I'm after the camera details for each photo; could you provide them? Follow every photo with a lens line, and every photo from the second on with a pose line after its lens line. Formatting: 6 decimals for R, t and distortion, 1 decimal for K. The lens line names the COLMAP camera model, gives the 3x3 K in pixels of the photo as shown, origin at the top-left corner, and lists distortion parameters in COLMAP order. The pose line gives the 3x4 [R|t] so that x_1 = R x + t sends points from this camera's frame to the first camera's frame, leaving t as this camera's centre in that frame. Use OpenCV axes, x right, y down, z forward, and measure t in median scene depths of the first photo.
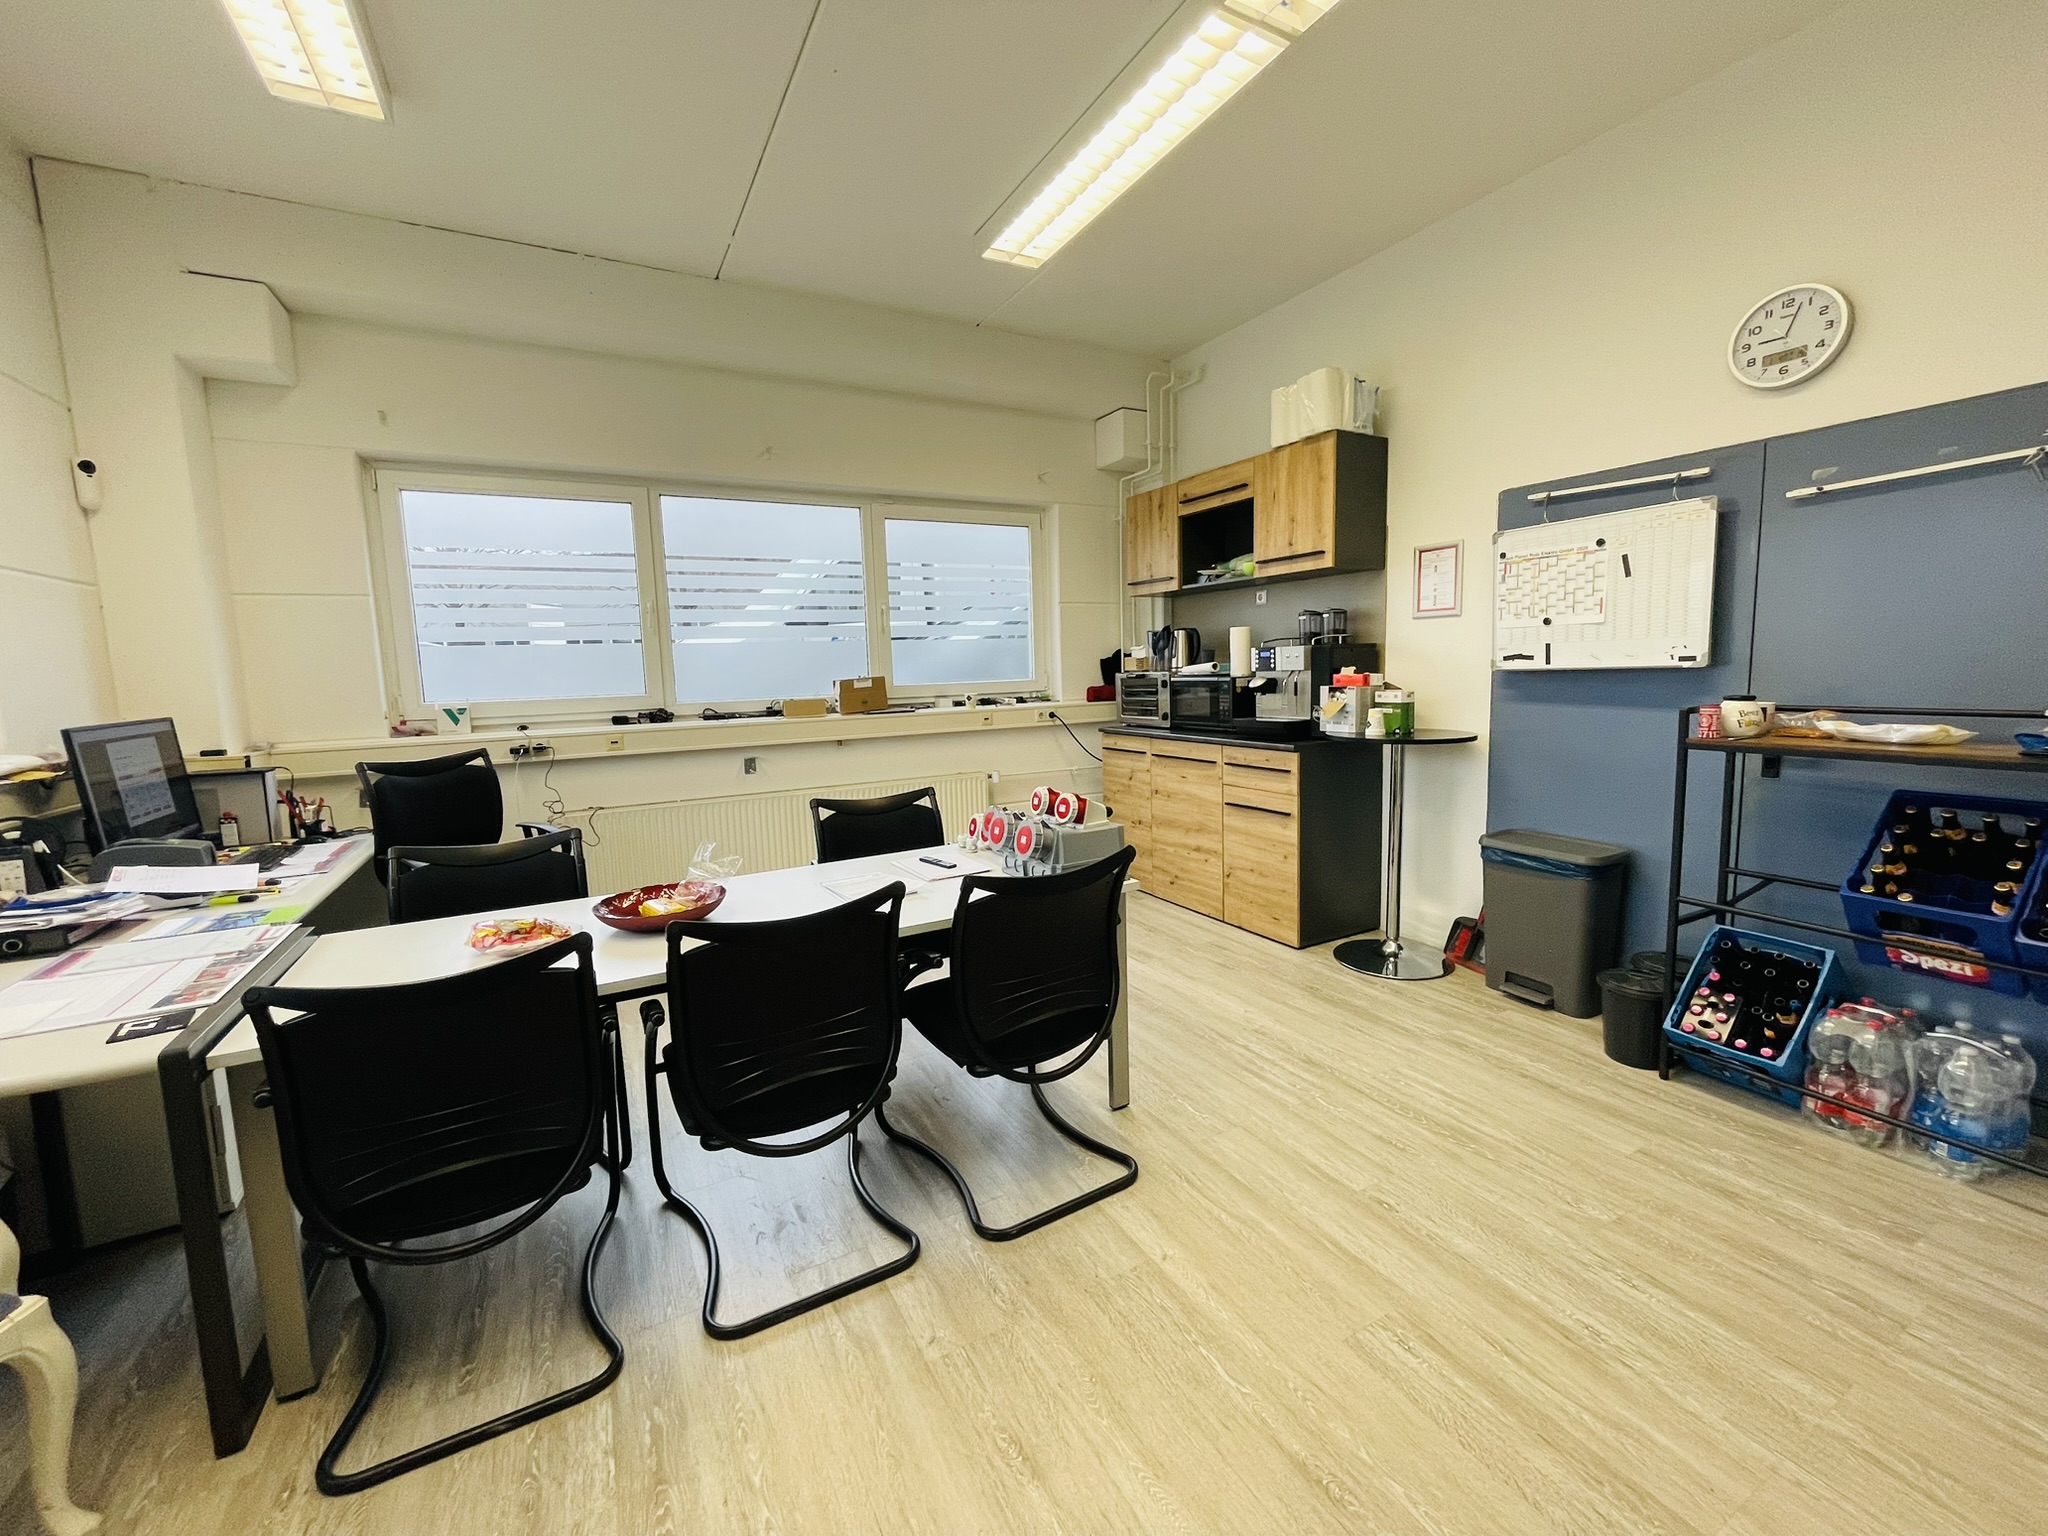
lens RADIAL K [[830.7, 0, 1034.7], [0, 830.7, 759.2], [0, 0, 1]] dist [-0.000353, -0.000408]
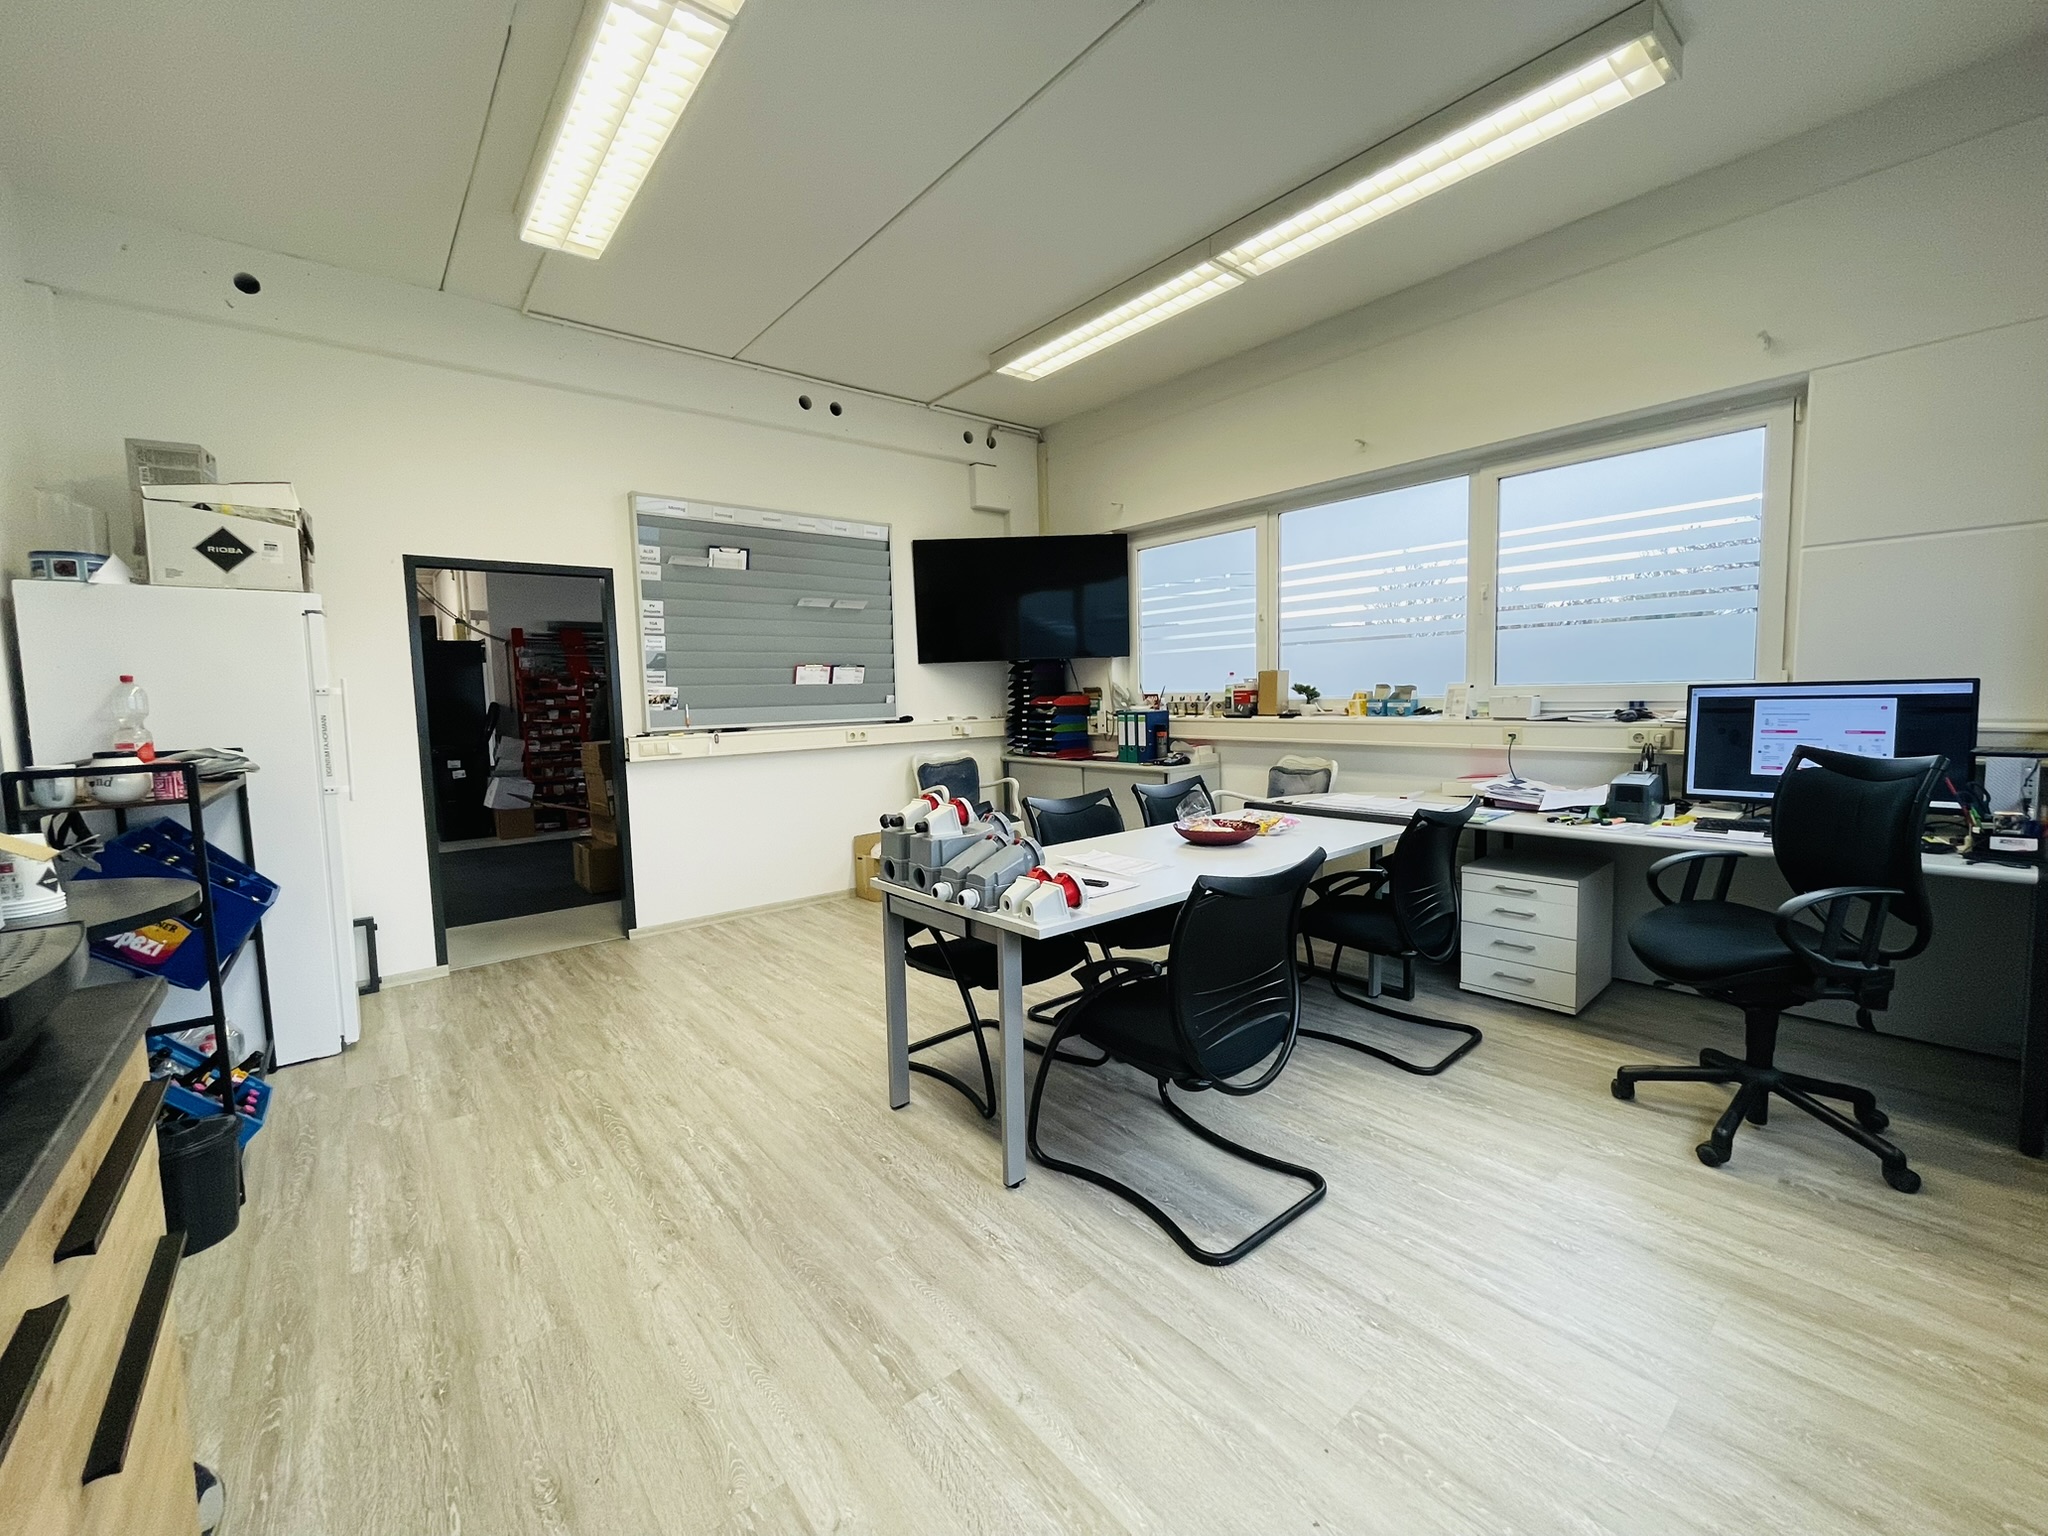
lens RADIAL K [[830.7, 0, 1034.7], [0, 830.7, 759.2], [0, 0, 1]] dist [-0.000353, -0.000408]
pose [[-0.979409, 0.072809, -0.188298, 0.103041], [0.035423, 0.980209, 0.194772, -0.199337], [0.198752, 0.184092, -0.962605, 1.979543]]
